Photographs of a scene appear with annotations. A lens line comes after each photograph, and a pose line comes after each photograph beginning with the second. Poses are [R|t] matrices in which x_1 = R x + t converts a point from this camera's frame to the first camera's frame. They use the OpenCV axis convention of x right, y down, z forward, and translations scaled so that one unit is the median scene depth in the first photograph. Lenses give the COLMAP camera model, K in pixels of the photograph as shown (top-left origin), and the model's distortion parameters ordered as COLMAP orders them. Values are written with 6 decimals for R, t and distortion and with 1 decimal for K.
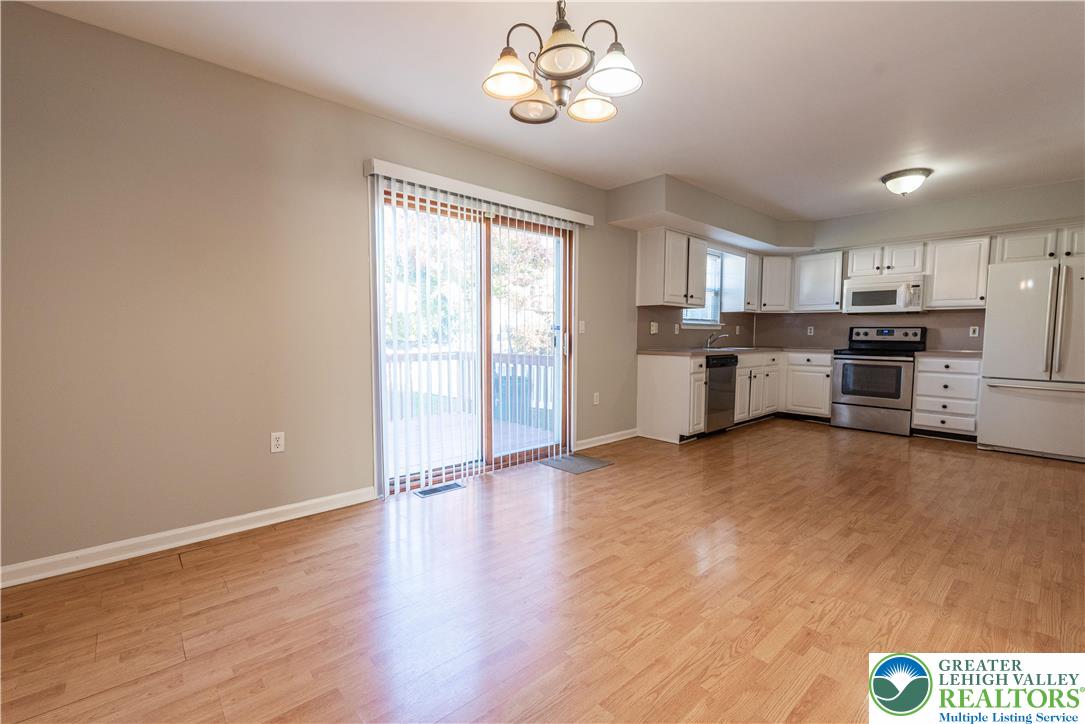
lens RADIAL K [[467.6, 0, 541.2], [0, 467.6, 365.2], [0, 0, 1]] dist [-0.004832, -0.000728]
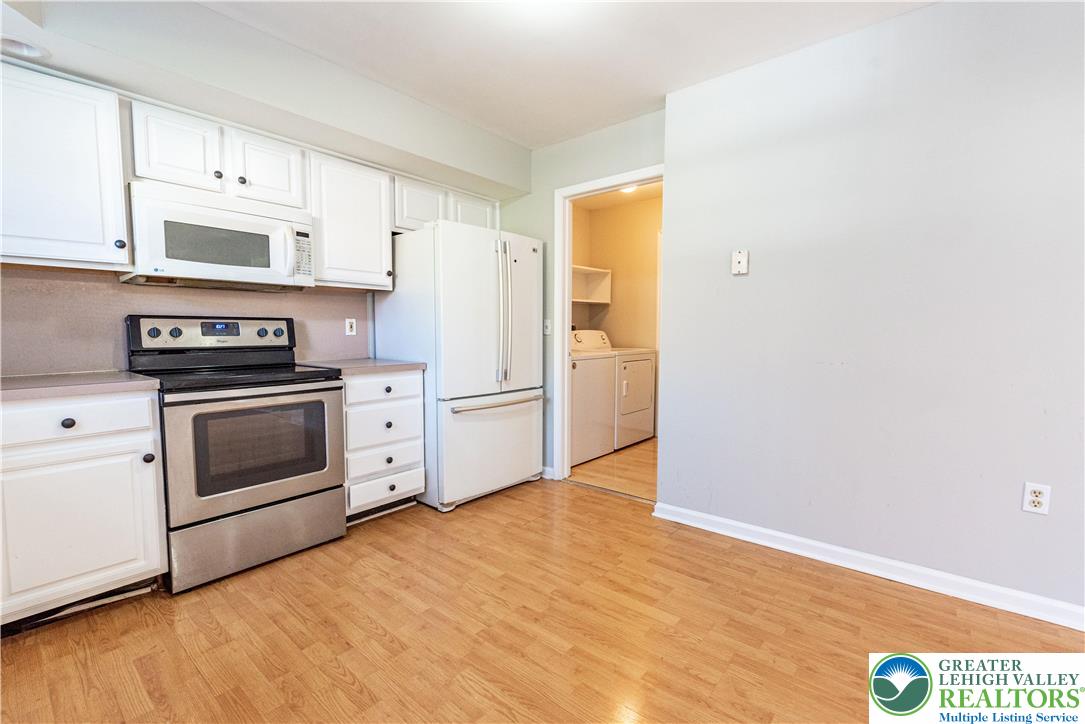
lens RADIAL K [[467.6, 0, 550.8], [0, 467.6, 363.9], [0, 0, 1]] dist [-0.004832, -0.000728]
pose [[-0.153930, -0.076227, 0.985137, 0.251007], [0.064704, 0.994102, 0.087031, -0.056733], [-0.985961, 0.077139, -0.148089, 0.779275]]
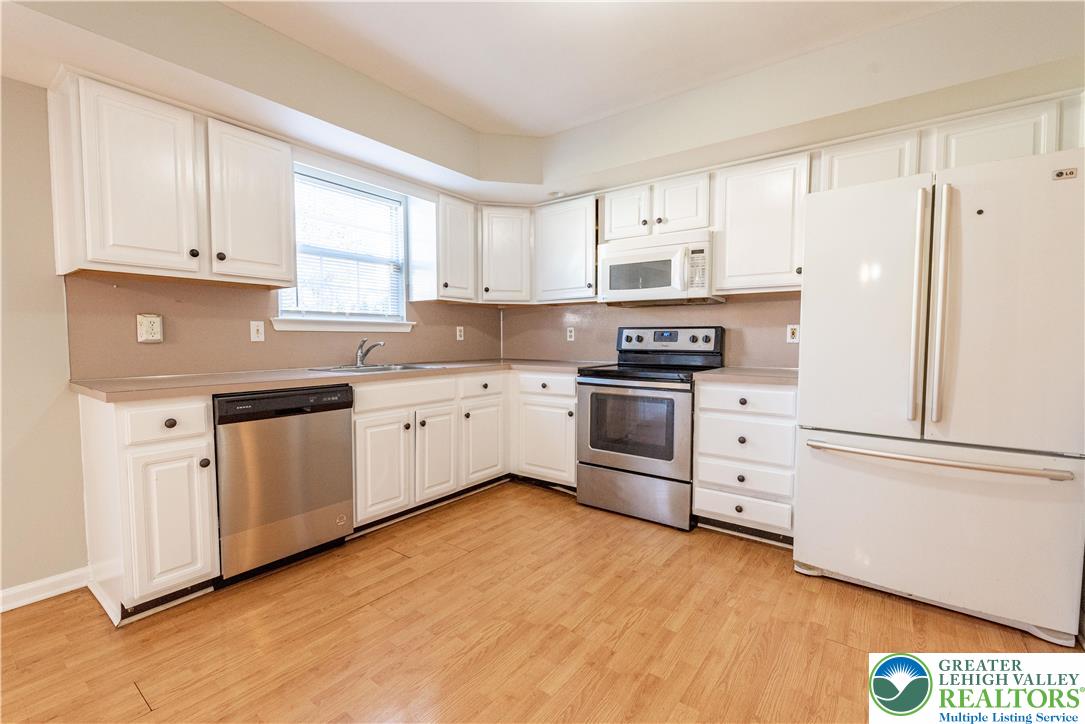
lens RADIAL K [[467.6, 0, 535.5], [0, 467.6, 362.2], [0, 0, 1]] dist [-0.004832, -0.000728]
pose [[0.982024, -0.014366, 0.188208, 0.480686], [0.016905, 0.999786, -0.011890, -0.033953], [-0.187997, 0.014858, 0.982057, 0.467903]]
